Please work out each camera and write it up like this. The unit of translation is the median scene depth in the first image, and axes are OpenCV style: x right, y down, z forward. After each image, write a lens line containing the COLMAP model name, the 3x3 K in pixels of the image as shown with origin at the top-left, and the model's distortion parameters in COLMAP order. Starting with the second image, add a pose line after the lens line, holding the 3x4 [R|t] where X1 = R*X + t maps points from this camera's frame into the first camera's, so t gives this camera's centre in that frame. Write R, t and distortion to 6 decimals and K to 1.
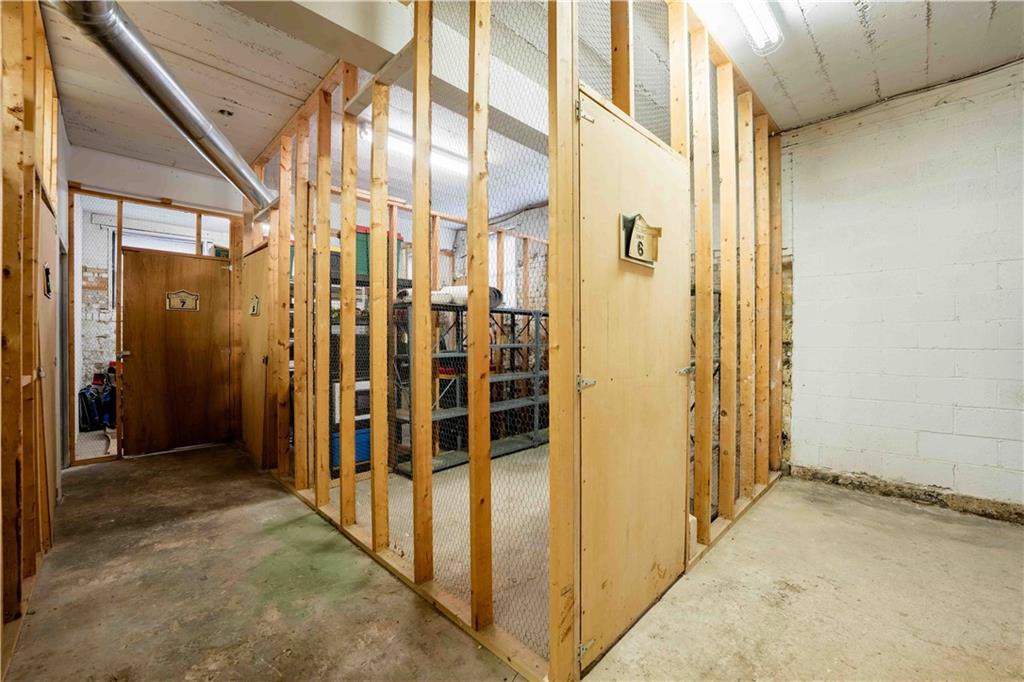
lens RADIAL K [[411.8, 0, 511.7], [0, 411.8, 348.0], [0, 0, 1]] dist [-0.000709, -0.000144]
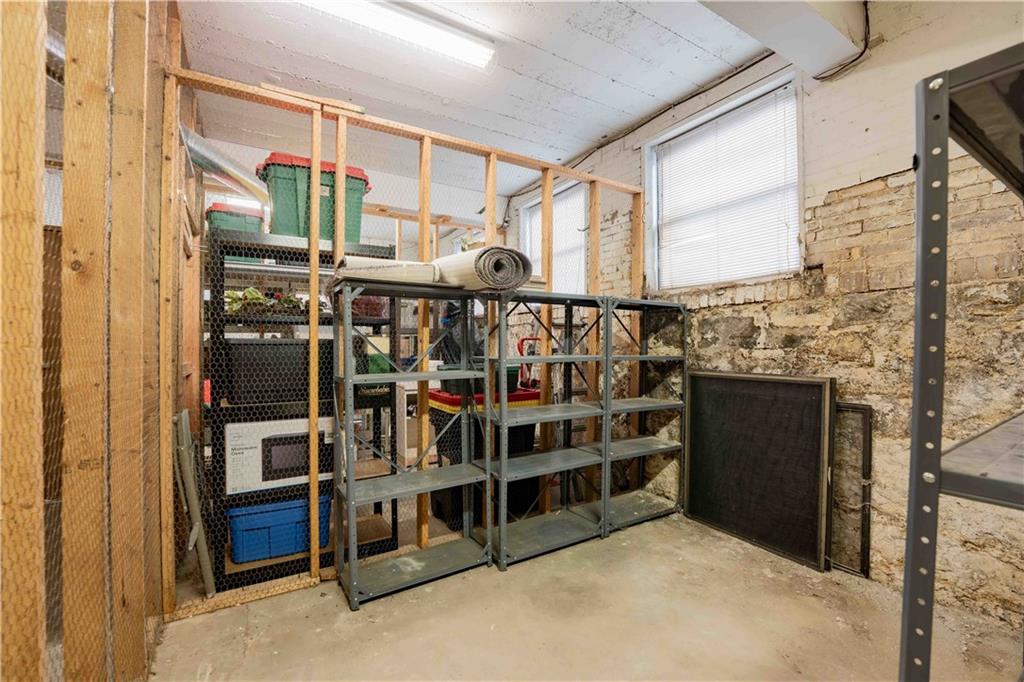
lens RADIAL K [[411.8, 0, 511.7], [0, 411.8, 348.0], [0, 0, 1]] dist [-0.000709, -0.000144]
pose [[0.968659, 0.005368, -0.248336, 0.073460], [-0.009360, 0.999845, -0.014899, -0.011117], [0.248217, 0.016756, 0.968559, 0.408932]]
